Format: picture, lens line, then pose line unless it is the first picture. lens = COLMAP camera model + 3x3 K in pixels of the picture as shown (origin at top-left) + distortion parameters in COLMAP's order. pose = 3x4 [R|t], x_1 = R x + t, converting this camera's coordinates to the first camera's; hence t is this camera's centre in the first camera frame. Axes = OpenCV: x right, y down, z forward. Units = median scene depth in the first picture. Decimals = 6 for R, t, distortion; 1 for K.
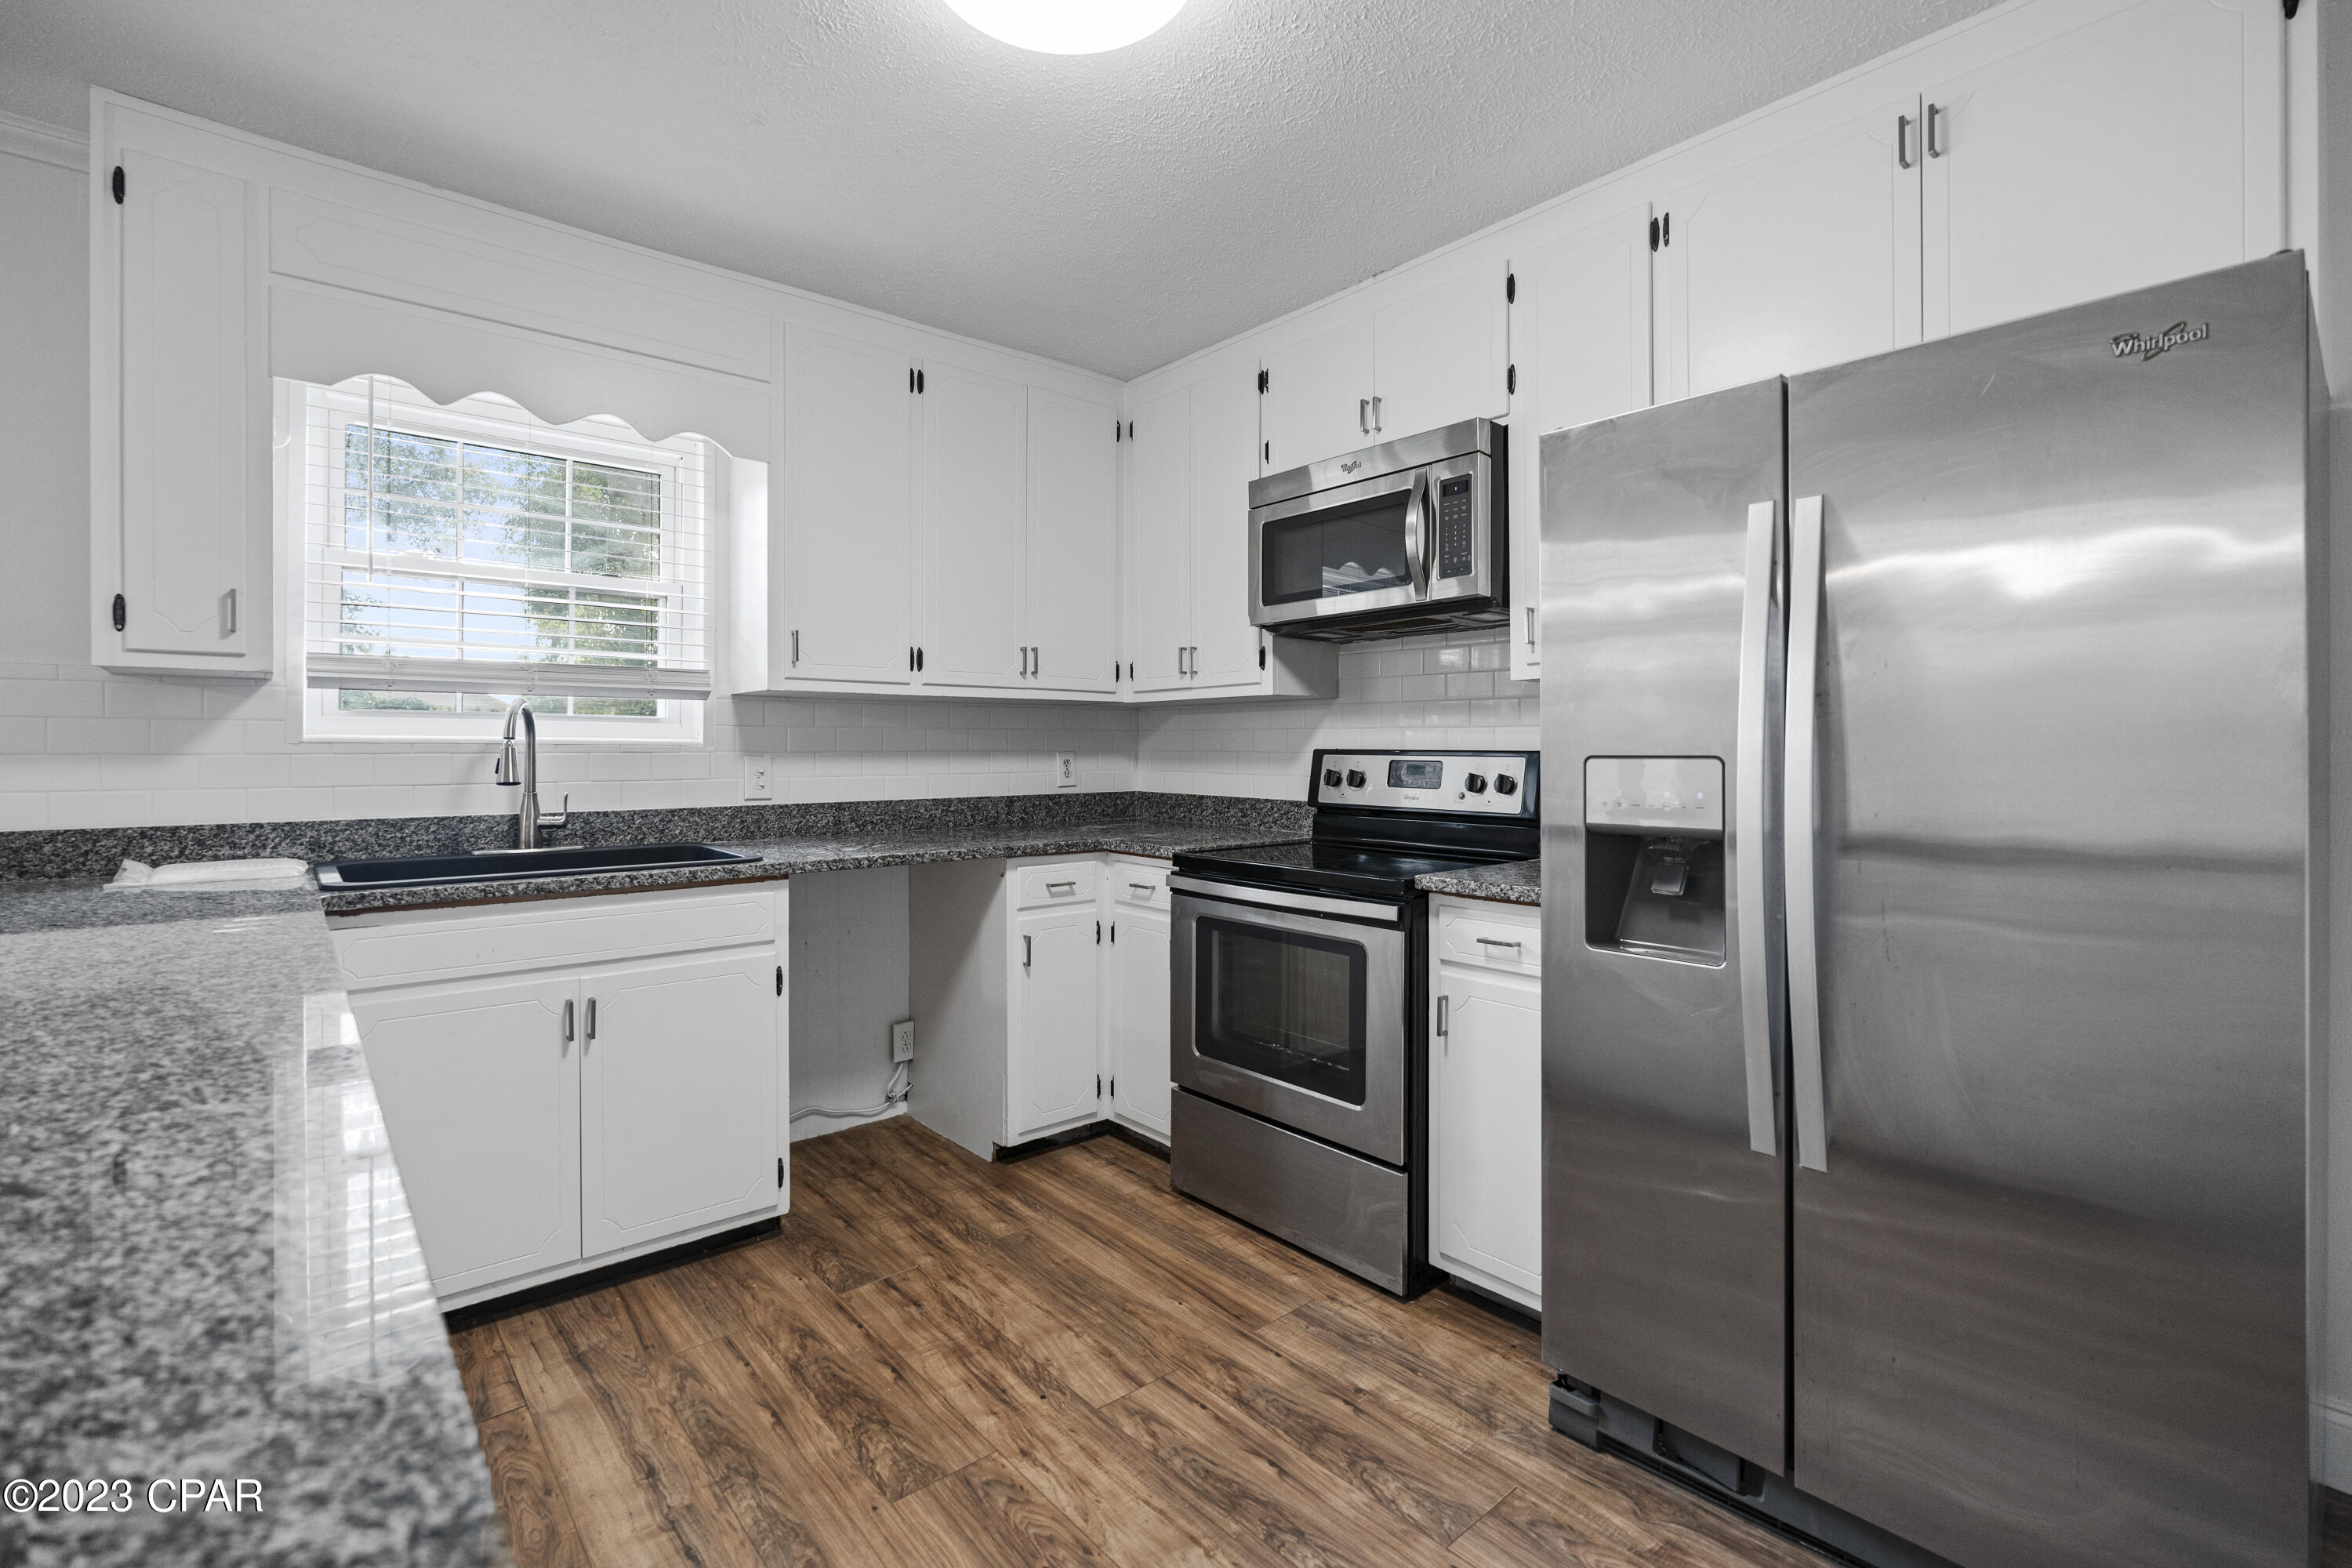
lens RADIAL K [[1037.6, 0, 1173.0], [0, 1037.6, 764.5], [0, 0, 1]] dist [-0.002952, 0.000039]
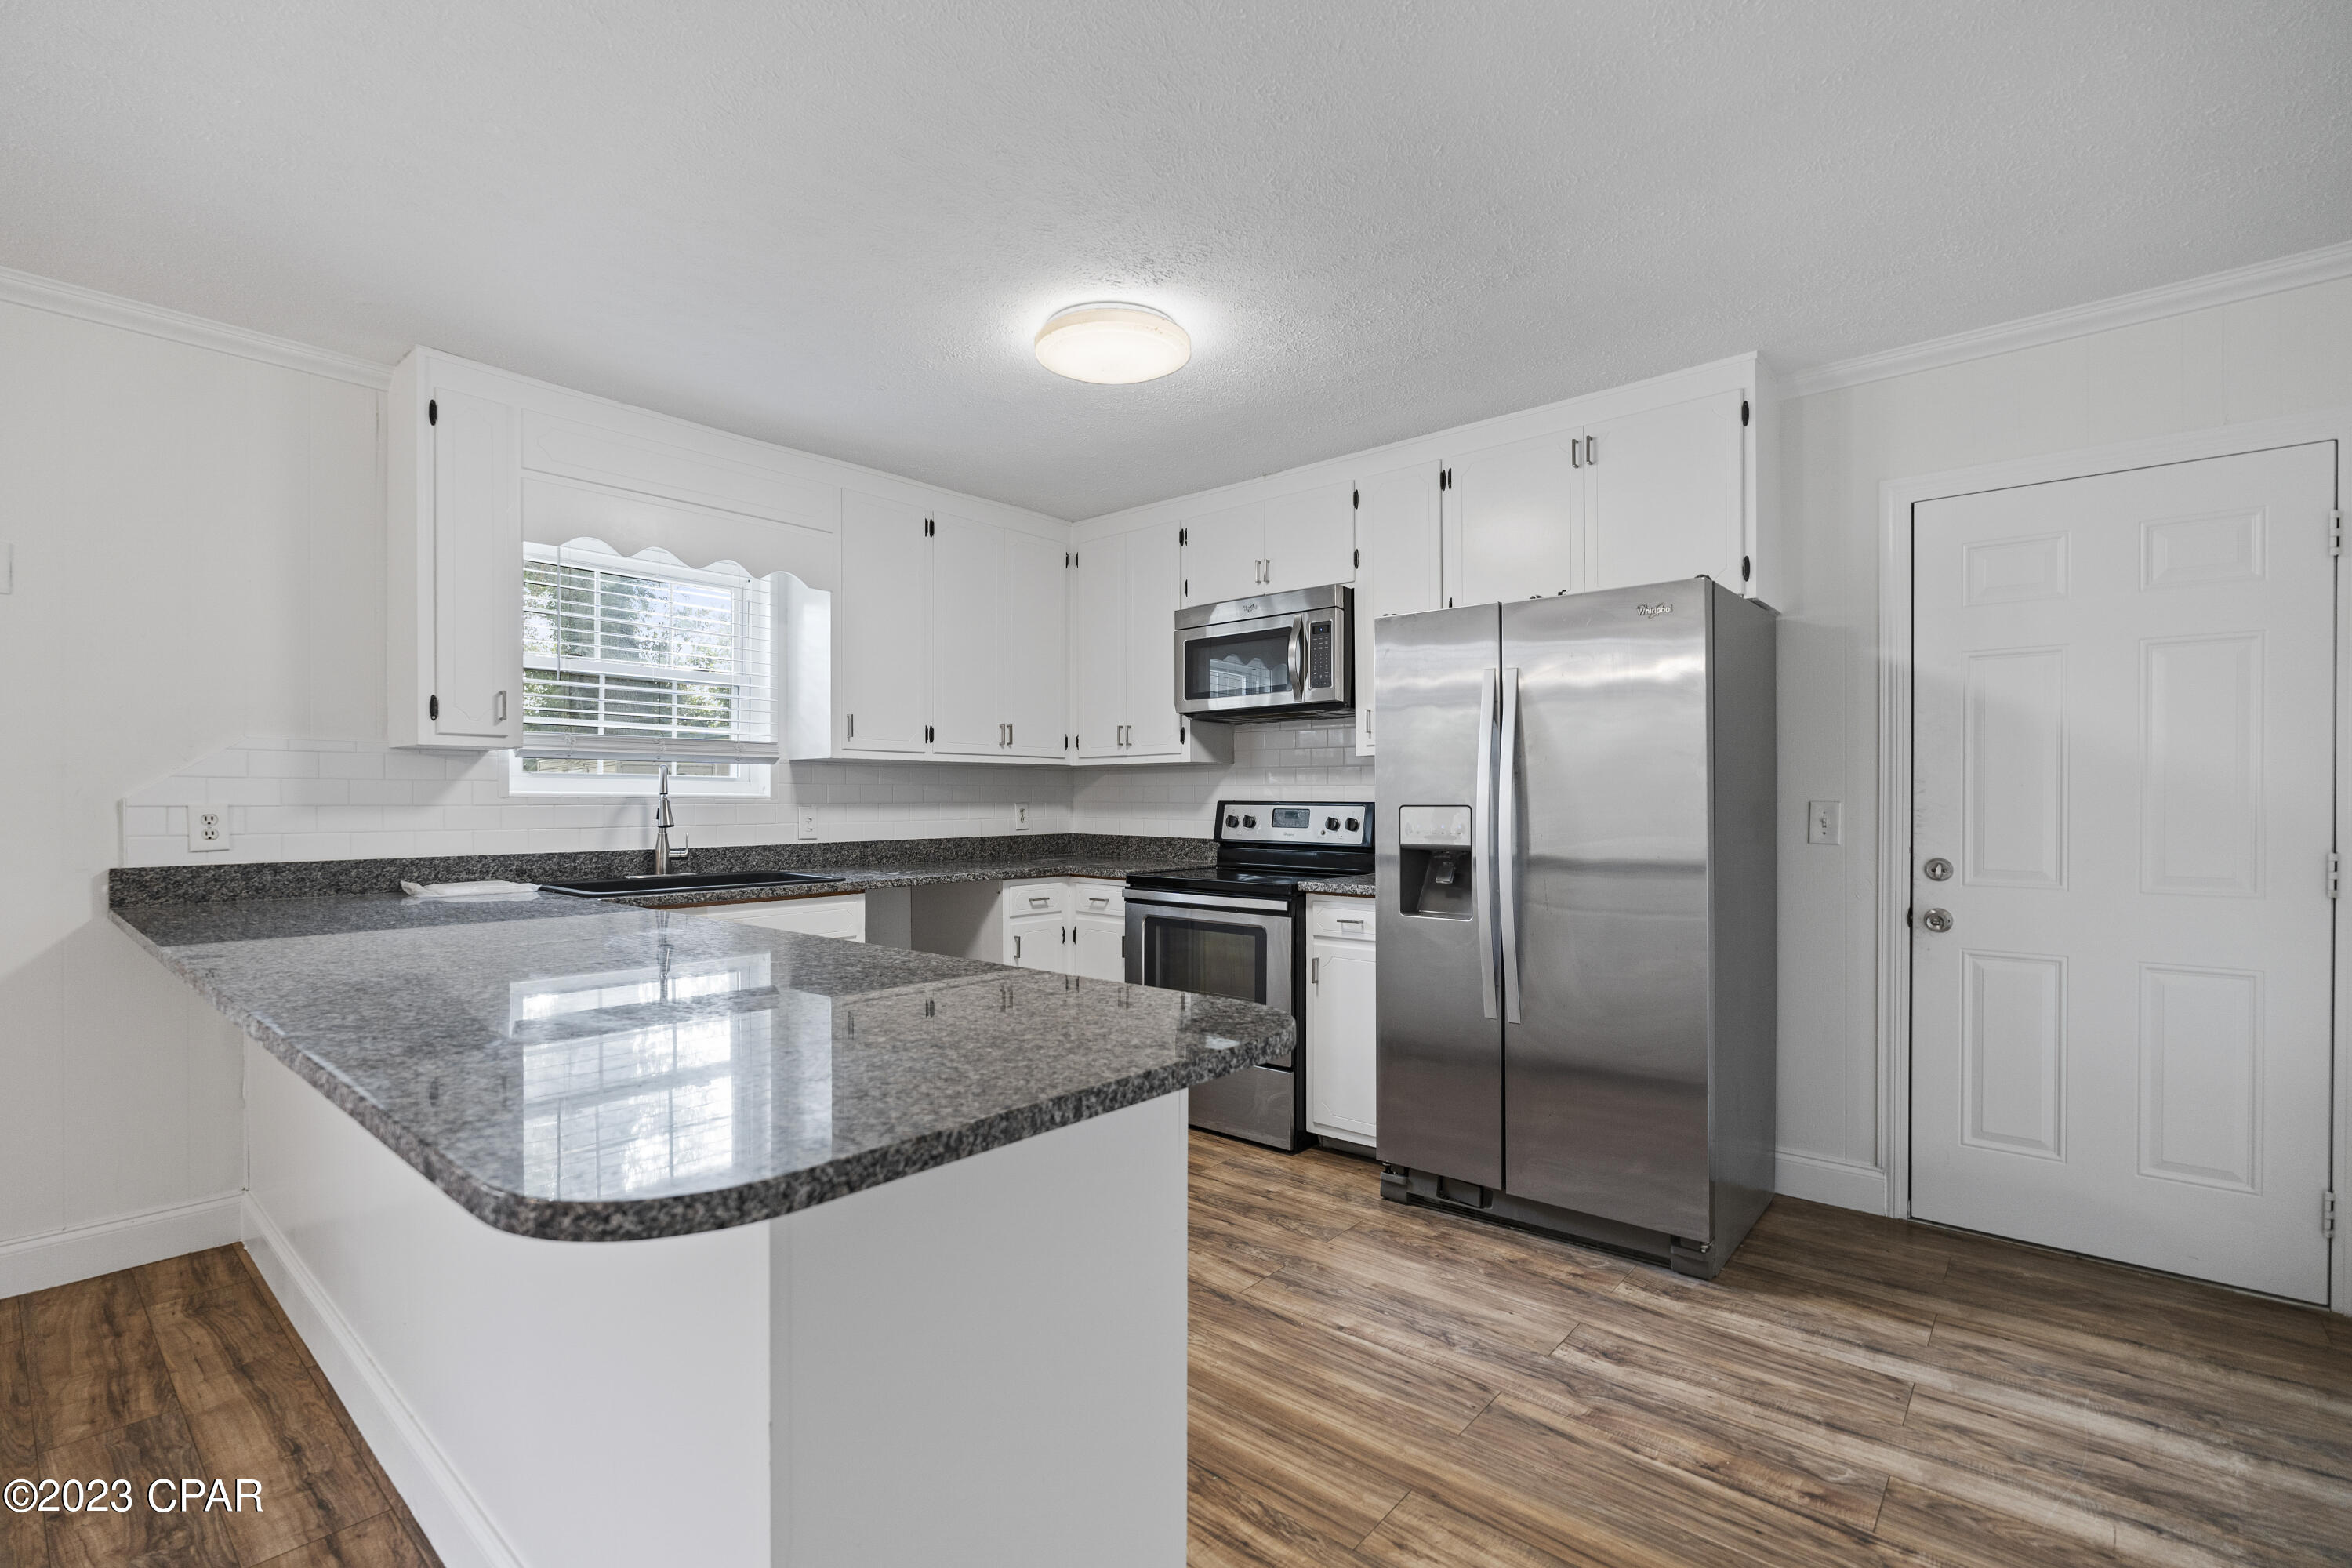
lens RADIAL K [[1053.6, 0, 1163.5], [0, 1053.6, 822.5], [0, 0, 1]] dist [-0.000209, 0.000048]
pose [[0.989676, -0.003834, 0.143274, -0.166238], [0.002794, 0.999968, 0.007462, 0.004200], [-0.143298, -0.006985, 0.989655, -0.464164]]
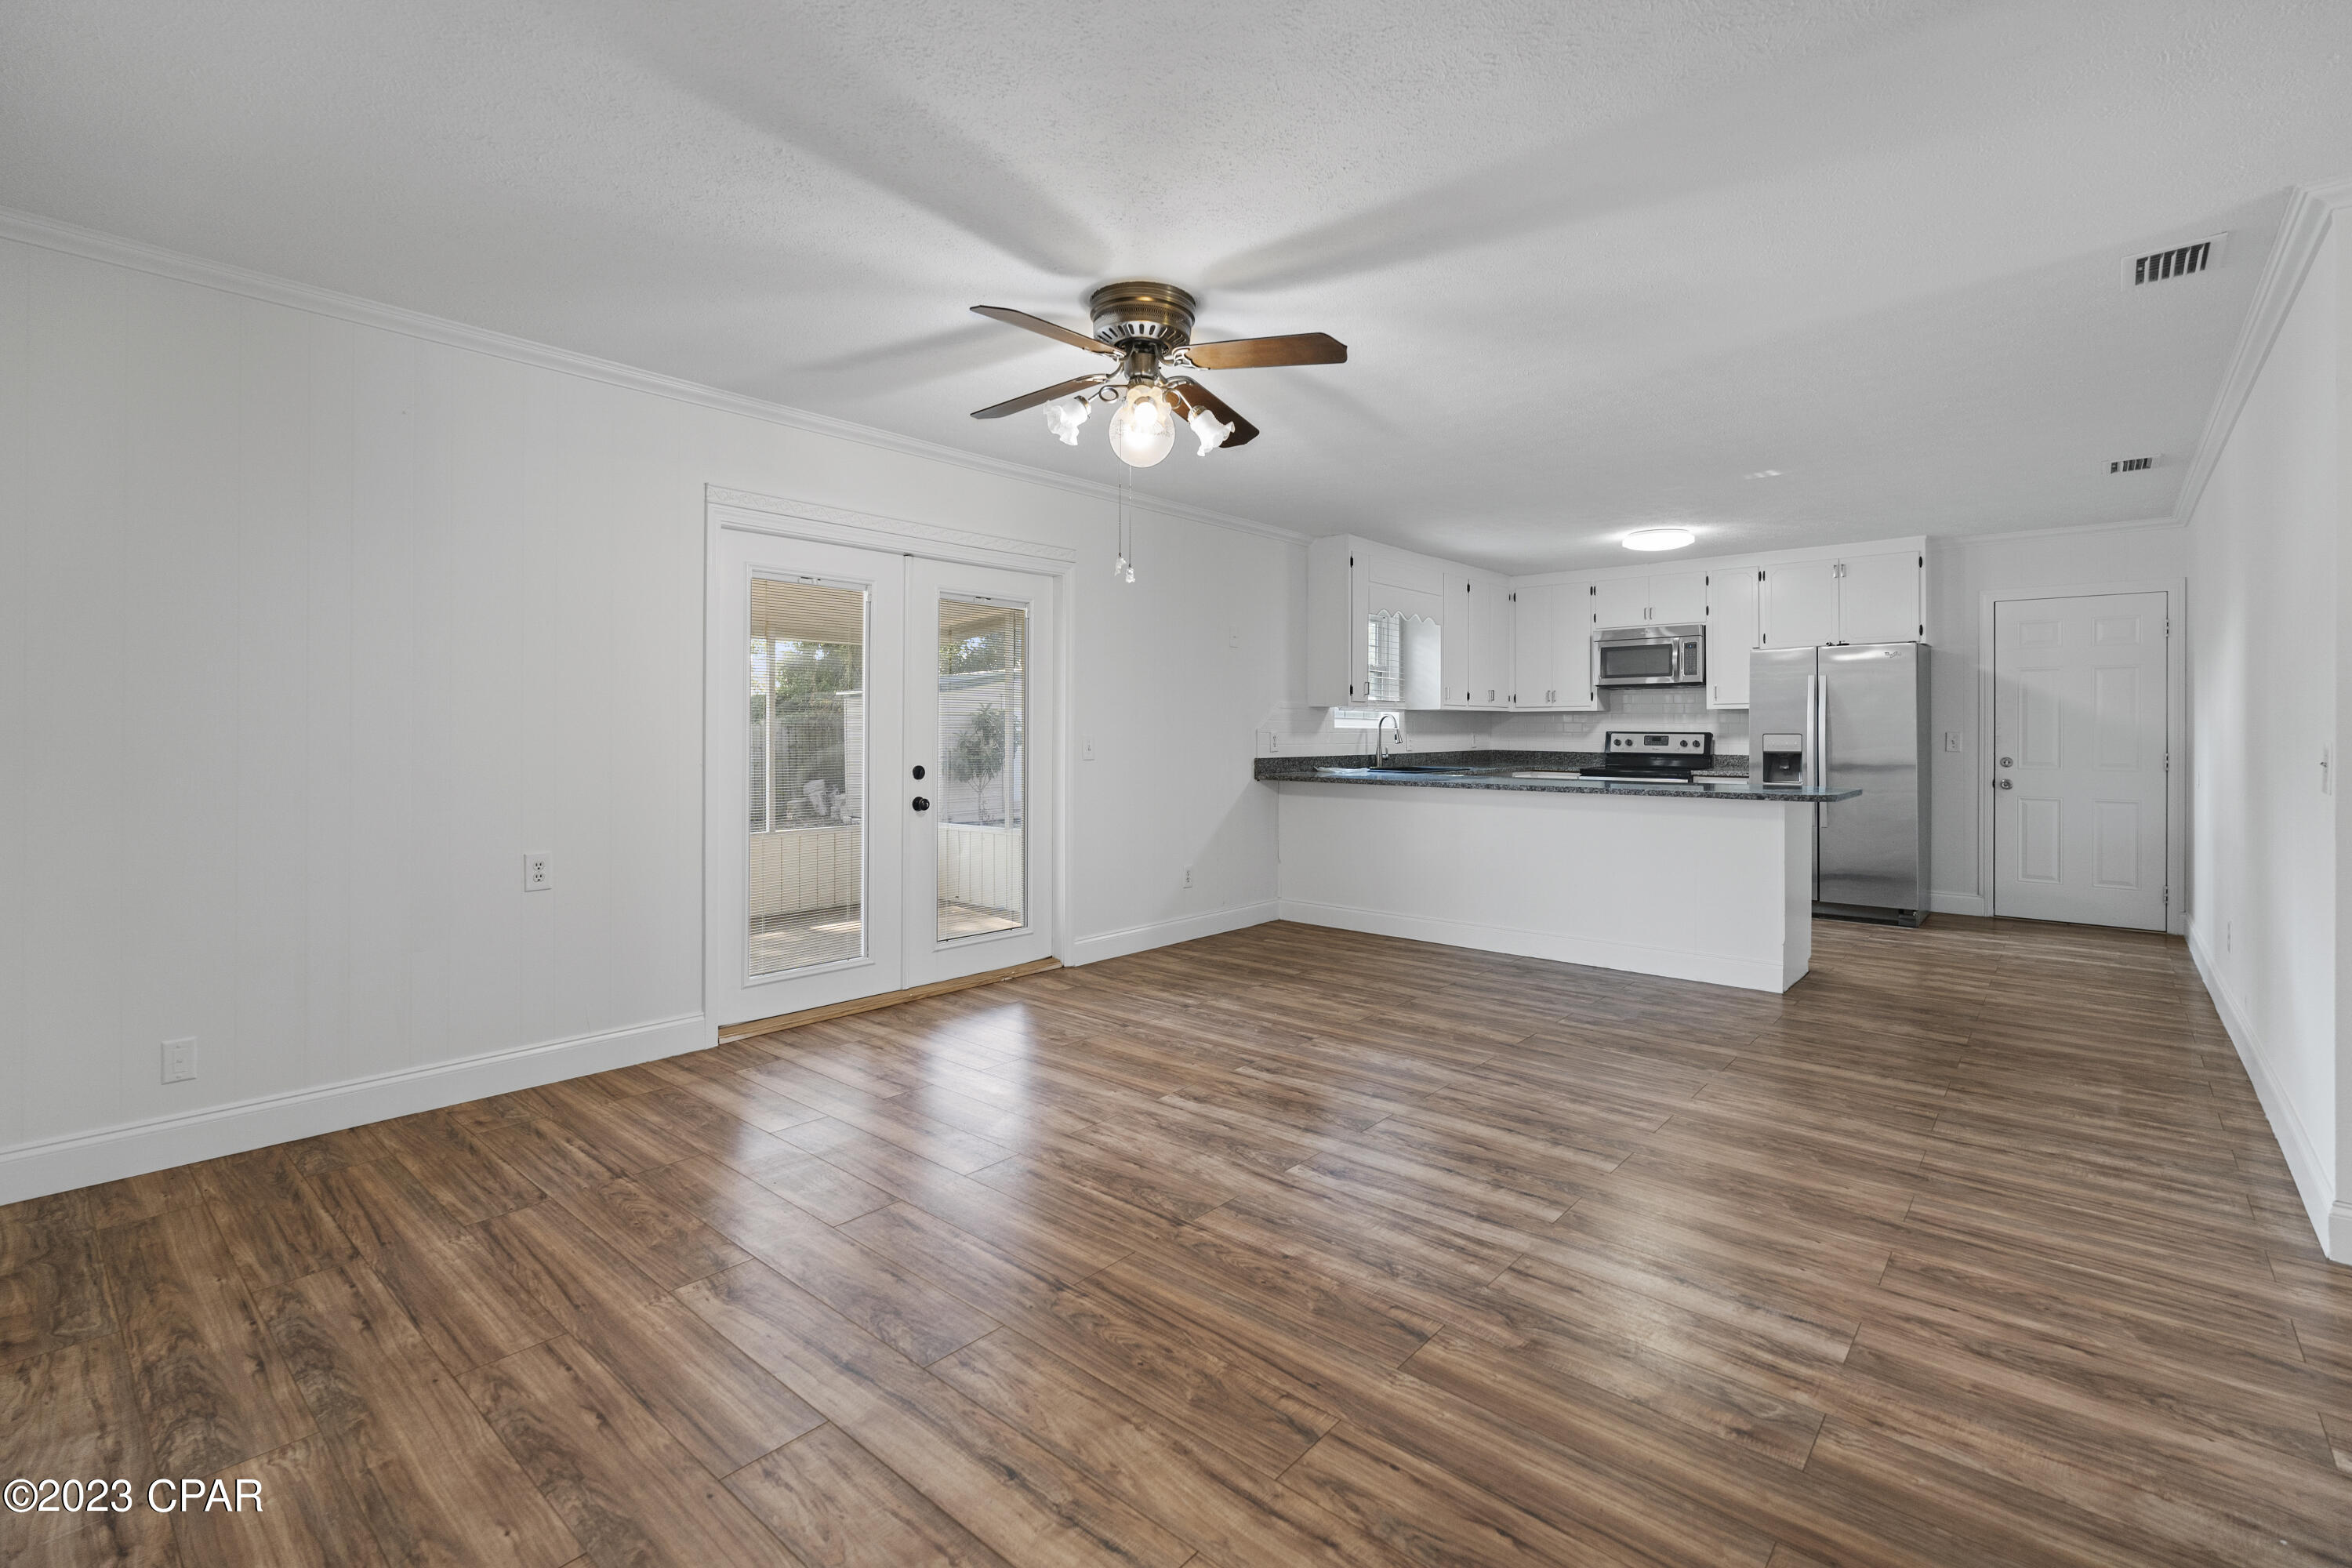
lens RADIAL K [[1034.6, 0, 1163.5], [0, 1034.6, 790.4], [0, 0, 1]] dist [-0.022629, -0.000180]
pose [[0.988041, -0.008067, 0.153978, -1.622293], [0.001612, 0.999116, 0.041999, 0.026382], [-0.154181, -0.041248, 0.987181, -1.645198]]
